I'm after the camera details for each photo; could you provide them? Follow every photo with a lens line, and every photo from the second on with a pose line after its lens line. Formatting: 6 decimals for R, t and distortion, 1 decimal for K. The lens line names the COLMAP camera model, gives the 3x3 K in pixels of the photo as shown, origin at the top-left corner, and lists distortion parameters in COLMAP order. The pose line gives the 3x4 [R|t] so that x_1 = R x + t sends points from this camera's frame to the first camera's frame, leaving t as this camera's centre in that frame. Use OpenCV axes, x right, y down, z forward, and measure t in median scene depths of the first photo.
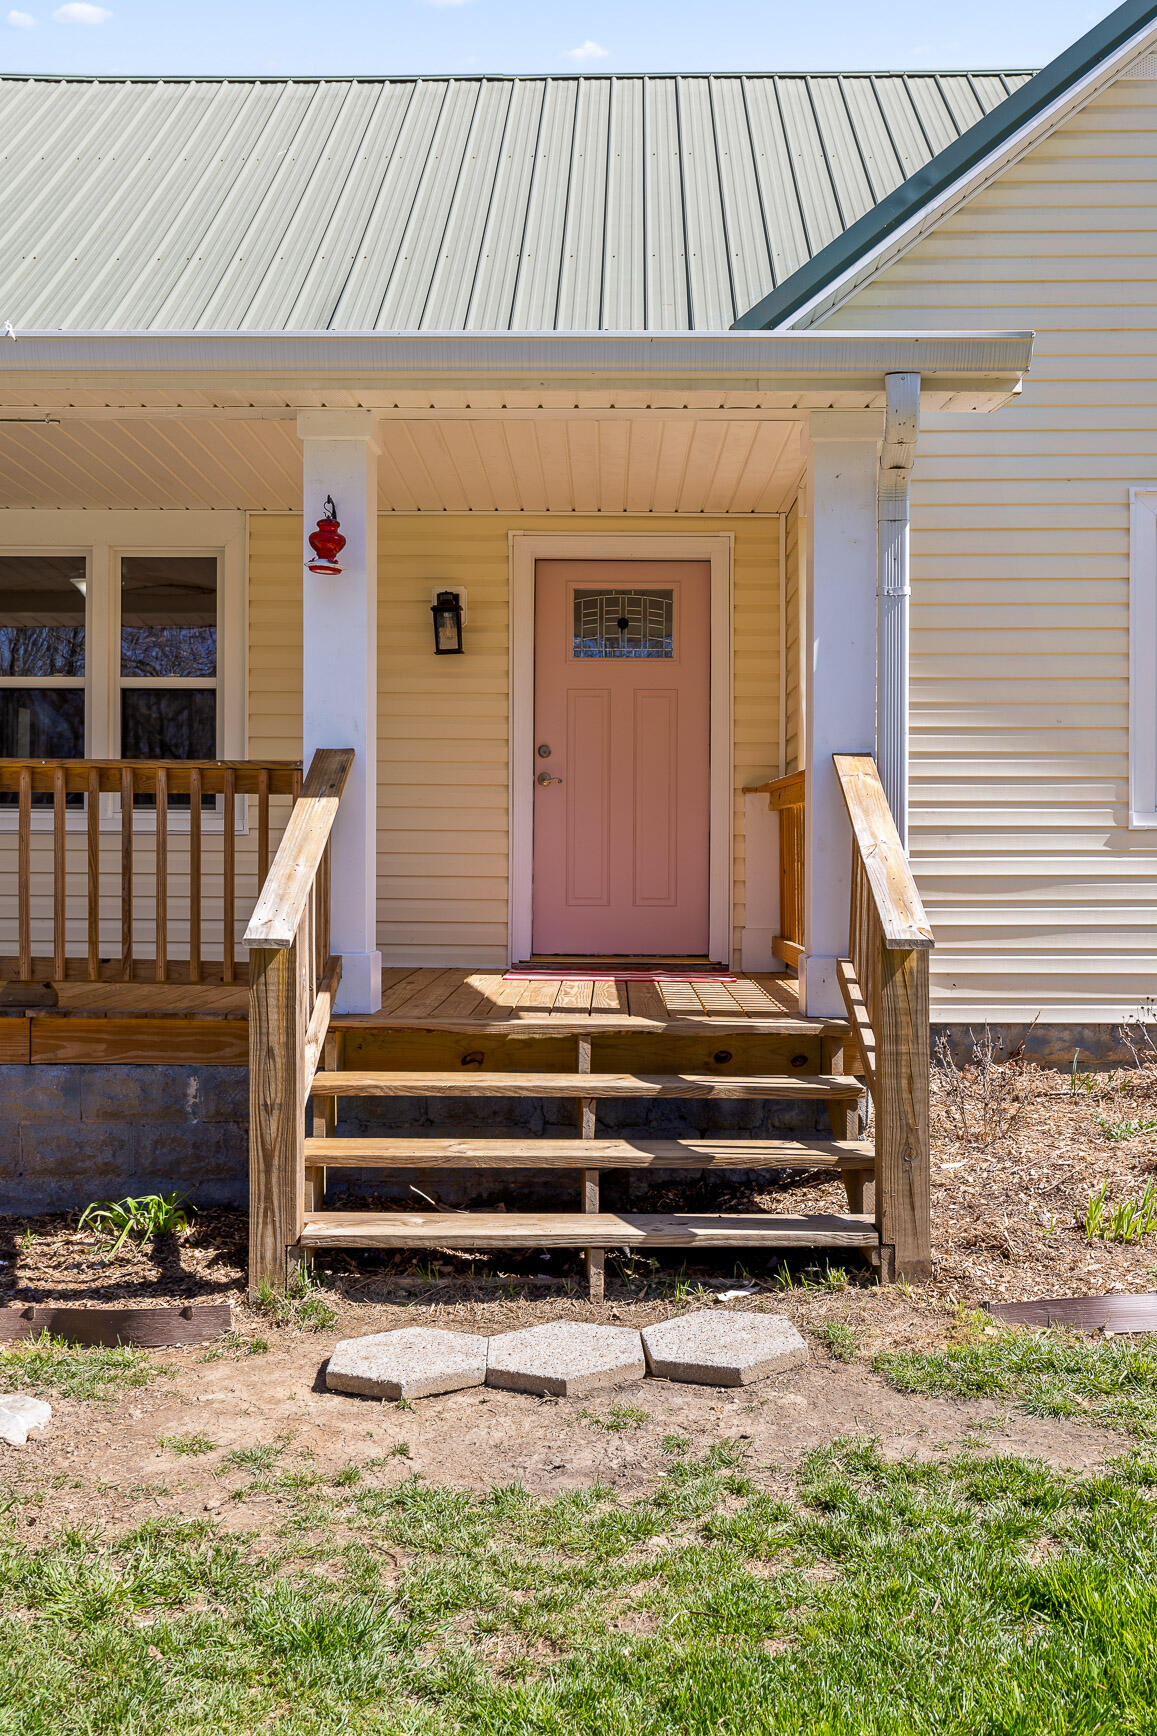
lens RADIAL K [[1664.5, 0, 574.1], [0, 1664.5, 838.3], [0, 0, 1]] dist [-0.002101, -0.008118]
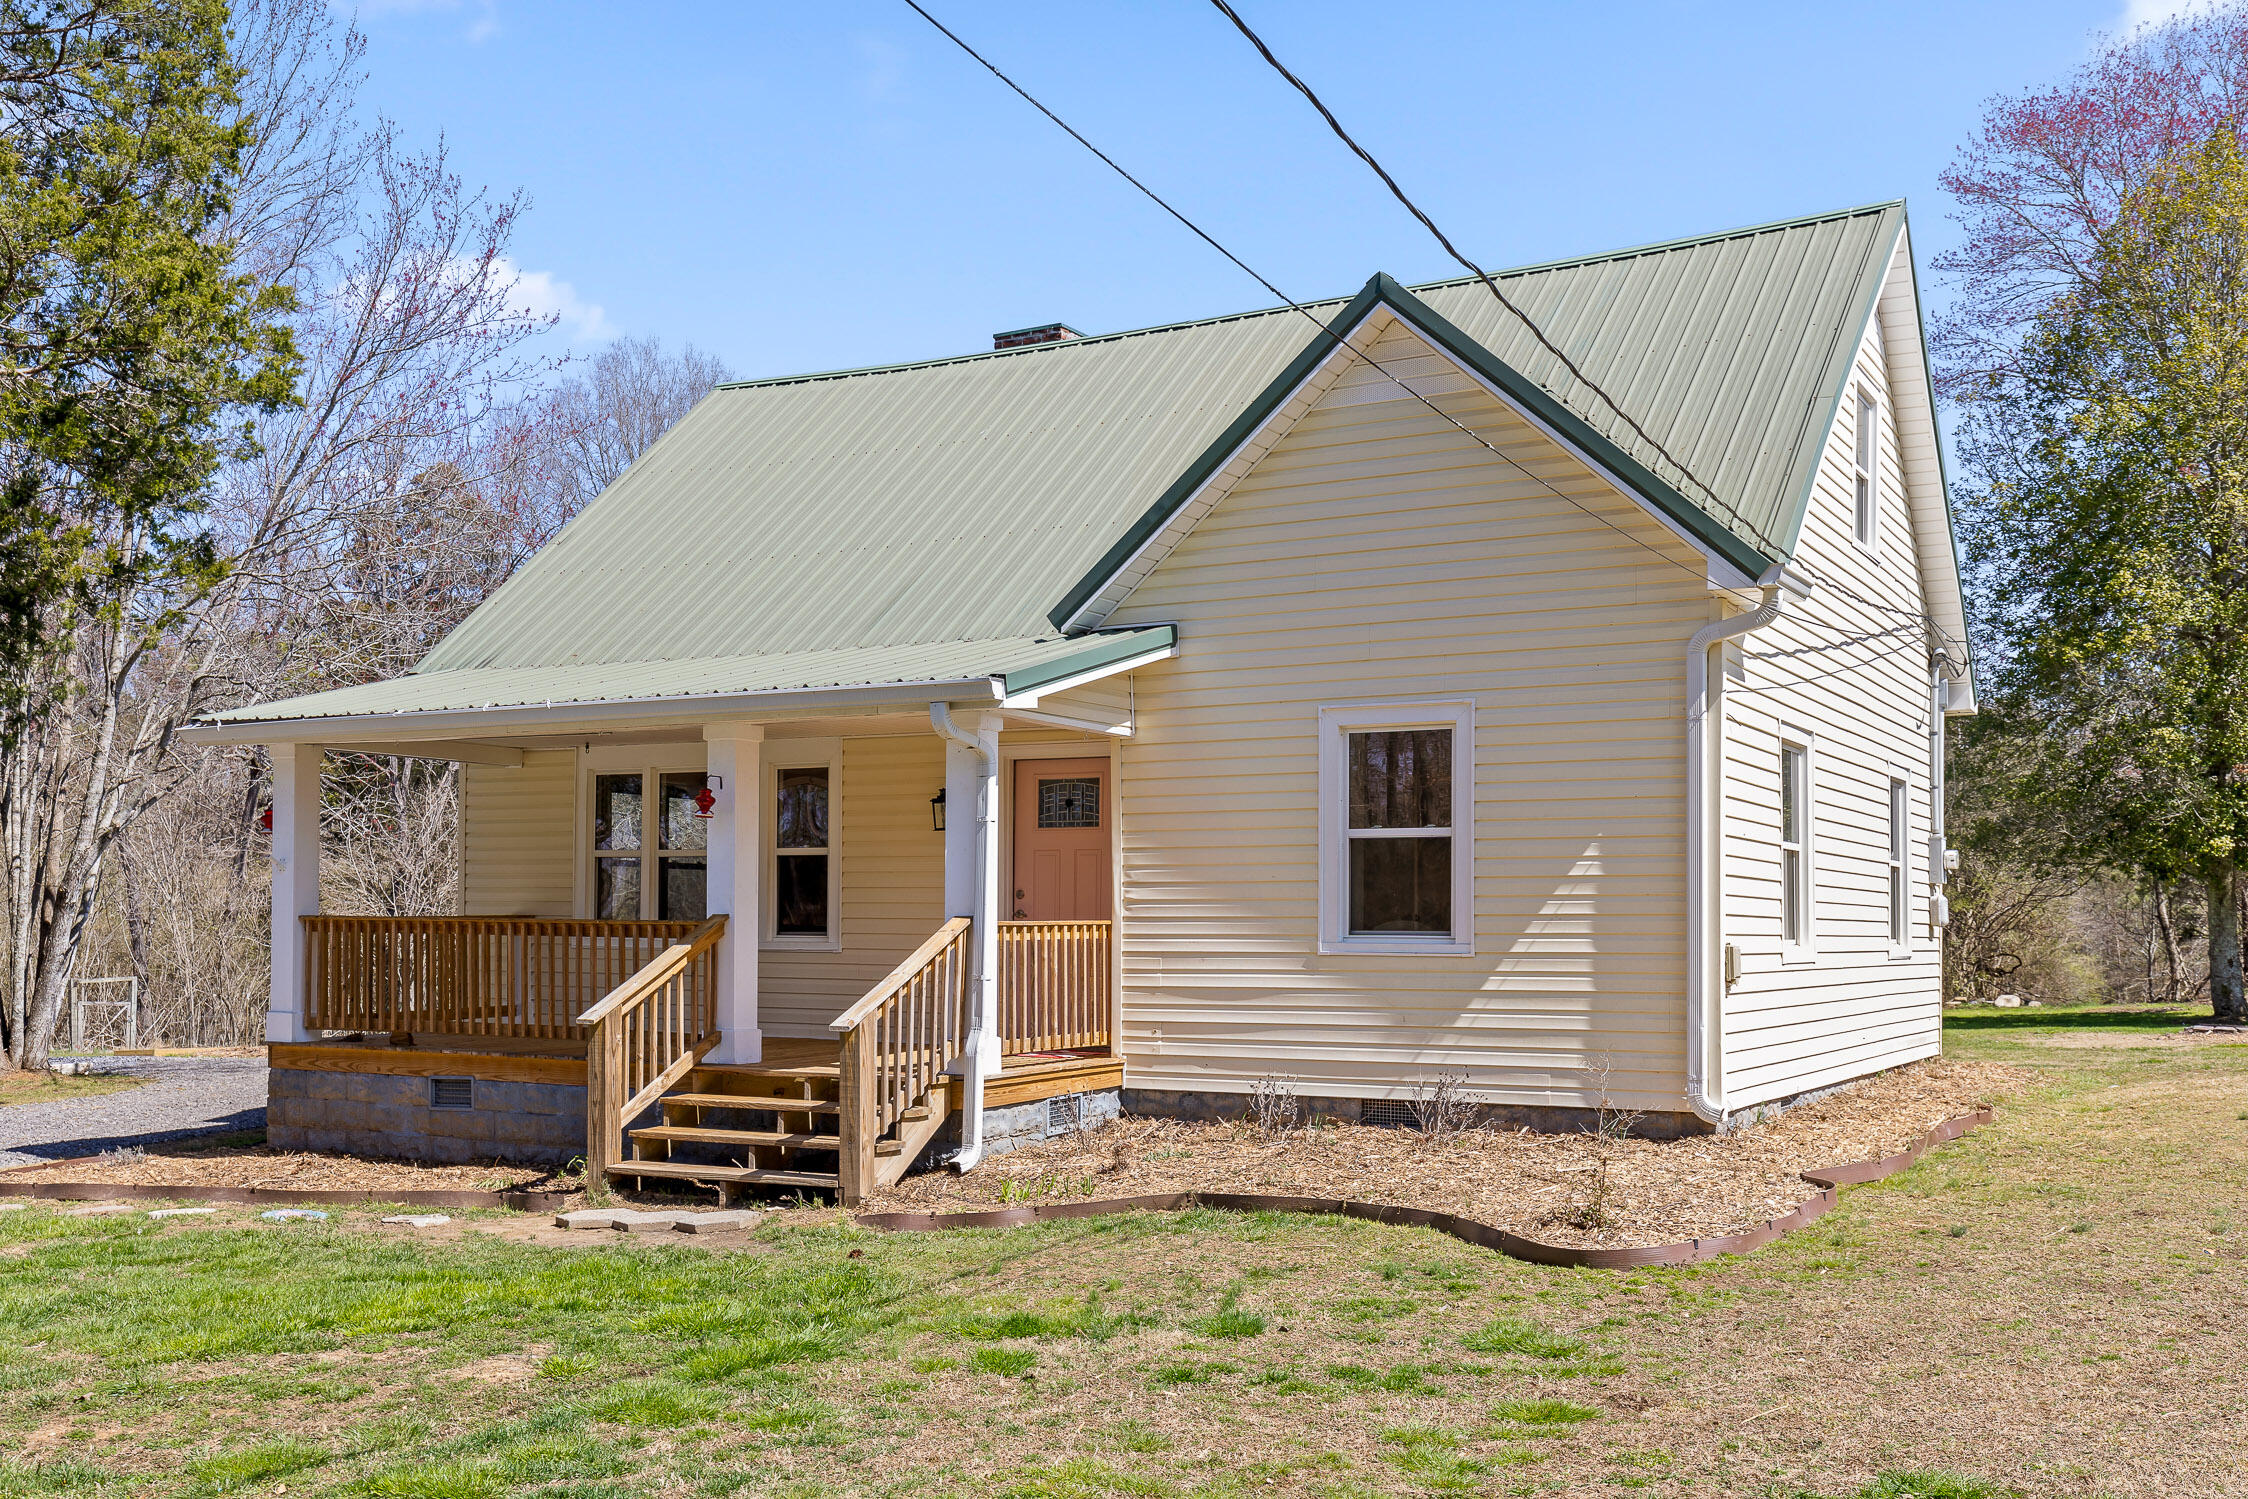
lens RADIAL K [[2155.4, 0, 1126.6], [0, 2155.4, 850.9], [0, 0, 1]] dist [-0.002101, -0.008118]
pose [[0.881931, -0.016895, -0.471076, 1.292805], [0.006102, 0.999683, -0.024428, -0.061063], [0.471339, 0.018670, 0.881754, -0.807261]]
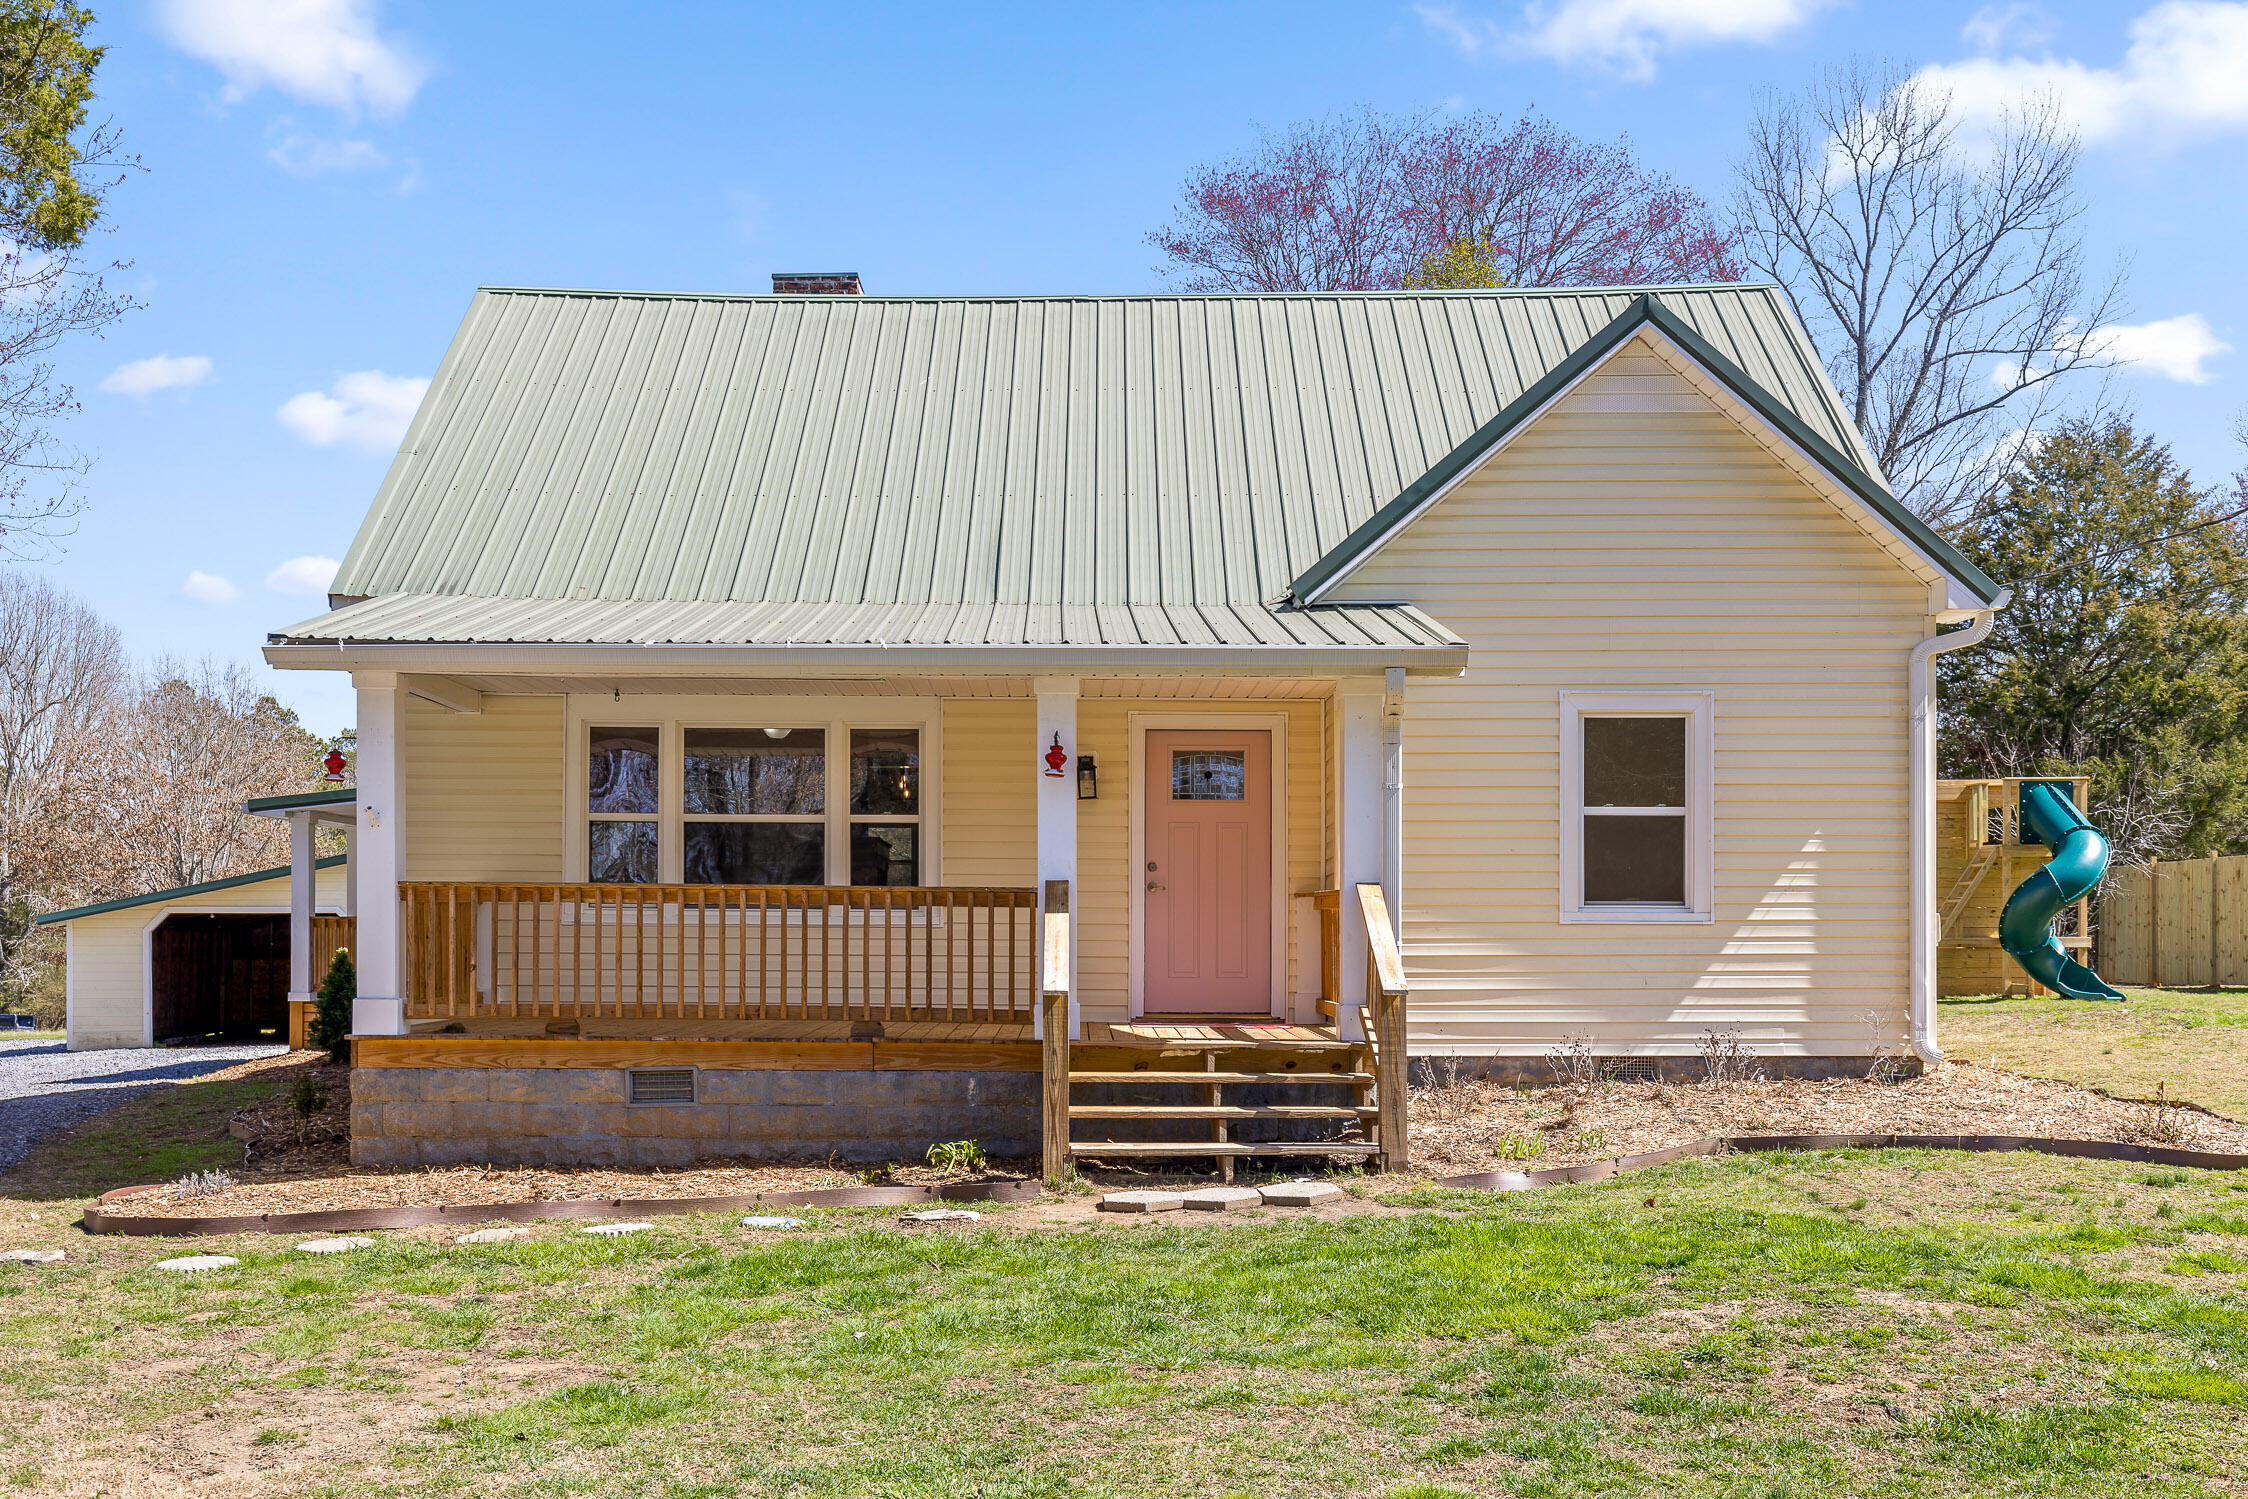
lens RADIAL K [[2183.8, 0, 1047.5], [0, 2183.8, 890.4], [0, 0, 1]] dist [0.000949, -0.000285]
pose [[0.999975, -0.001624, 0.006848, -0.164486], [0.001669, 0.999977, -0.006512, -0.028882], [-0.006838, 0.006524, 0.999955, -1.155629]]
